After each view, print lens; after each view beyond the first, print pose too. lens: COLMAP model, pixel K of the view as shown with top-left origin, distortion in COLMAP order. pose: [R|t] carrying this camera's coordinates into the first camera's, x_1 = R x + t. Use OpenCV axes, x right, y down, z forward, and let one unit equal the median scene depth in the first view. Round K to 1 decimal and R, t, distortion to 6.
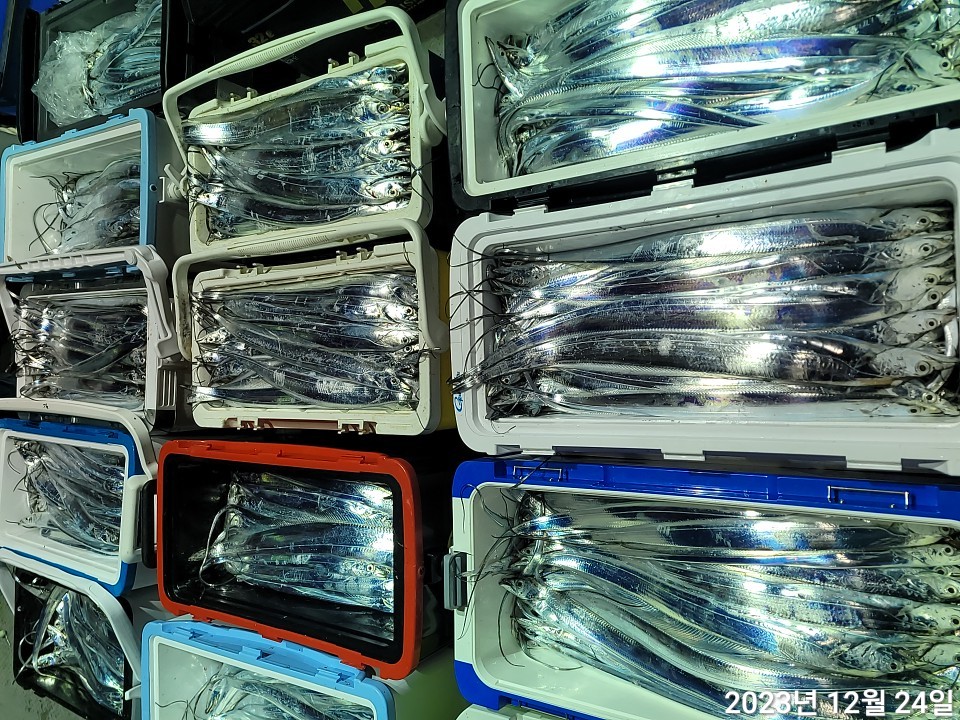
lens RADIAL K [[710.8, 0, 487.6], [0, 710.8, 357.3], [0, 0, 1]] dist [0.058680, -0.041478]
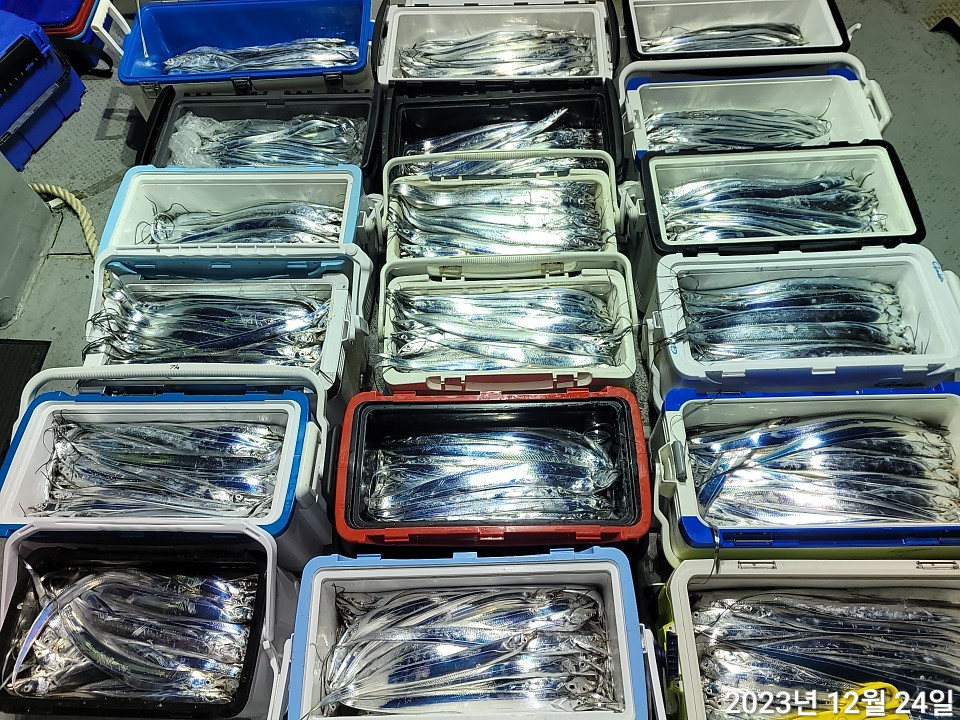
lens RADIAL K [[710.8, 0, 478.6], [0, 710.8, 354.7], [0, 0, 1]] dist [0.058680, -0.041478]
pose [[0.857061, 0.250008, 0.450492, -0.959219], [-0.013126, 0.884688, -0.465999, 0.699483], [-0.515048, 0.393476, 0.761513, 0.015552]]
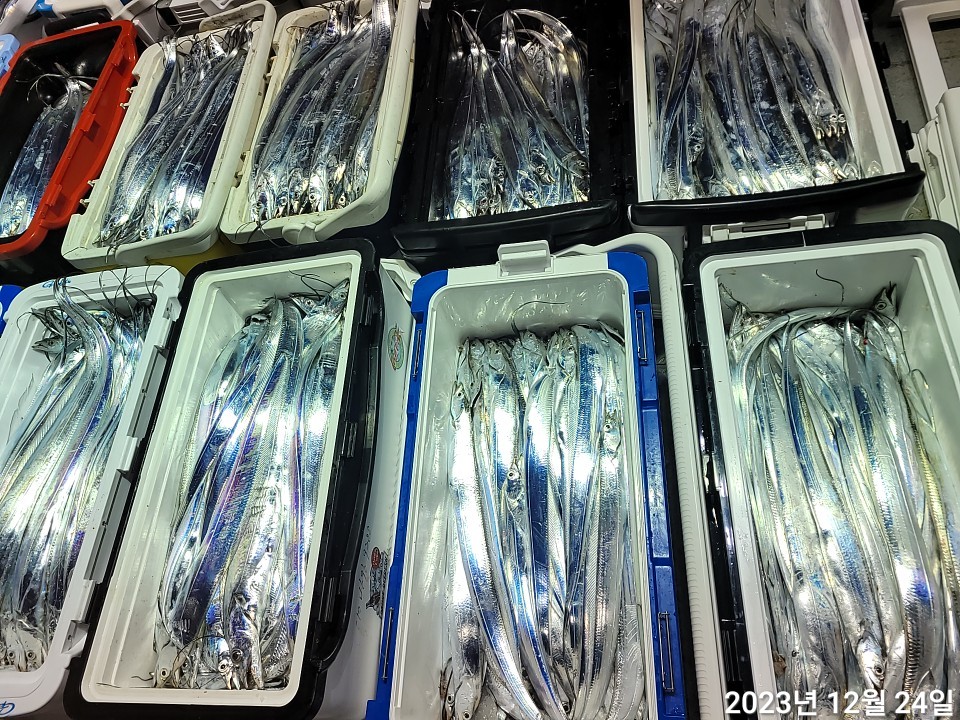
lens RADIAL K [[710.8, 0, 487.8], [0, 710.8, 350.0], [0, 0, 1]] dist [0.058680, -0.041478]
pose [[0.084199, 0.994889, 0.055740, 0.053362], [-0.954535, 0.064478, 0.291043, -0.835680], [0.285962, -0.077711, 0.955085, 0.041187]]
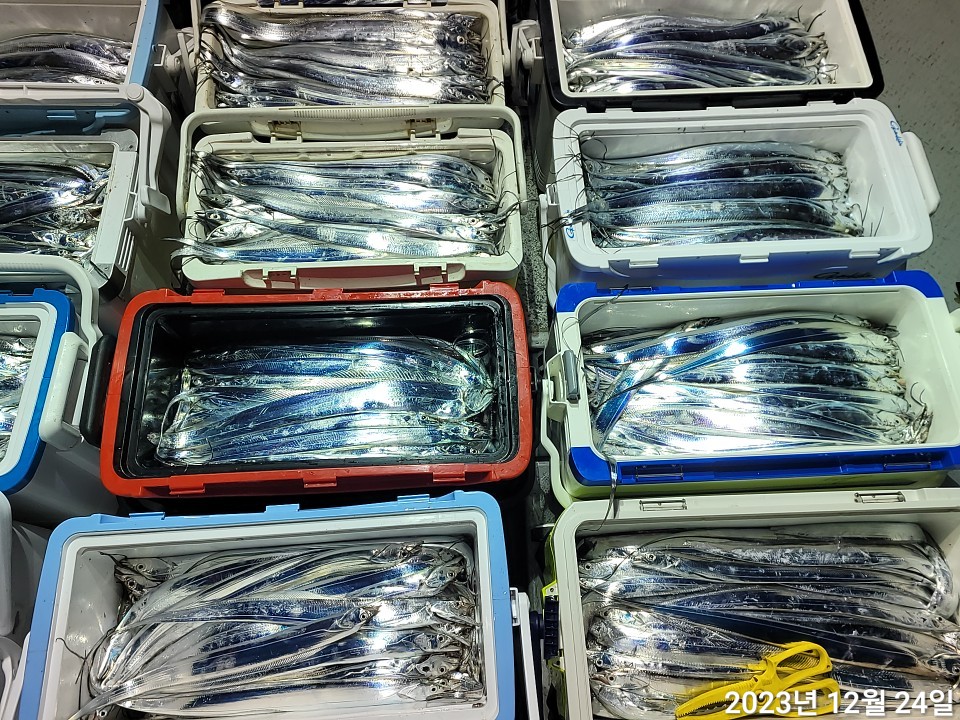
lens RADIAL K [[710.8, 0, 488.8], [0, 710.8, 343.9], [0, 0, 1]] dist [0.058680, -0.041478]
pose [[0.812345, 0.184464, 0.553235, -0.676676], [0.034458, 0.931817, -0.361290, 0.578817], [-0.582158, 0.312555, 0.750600, 0.190403]]
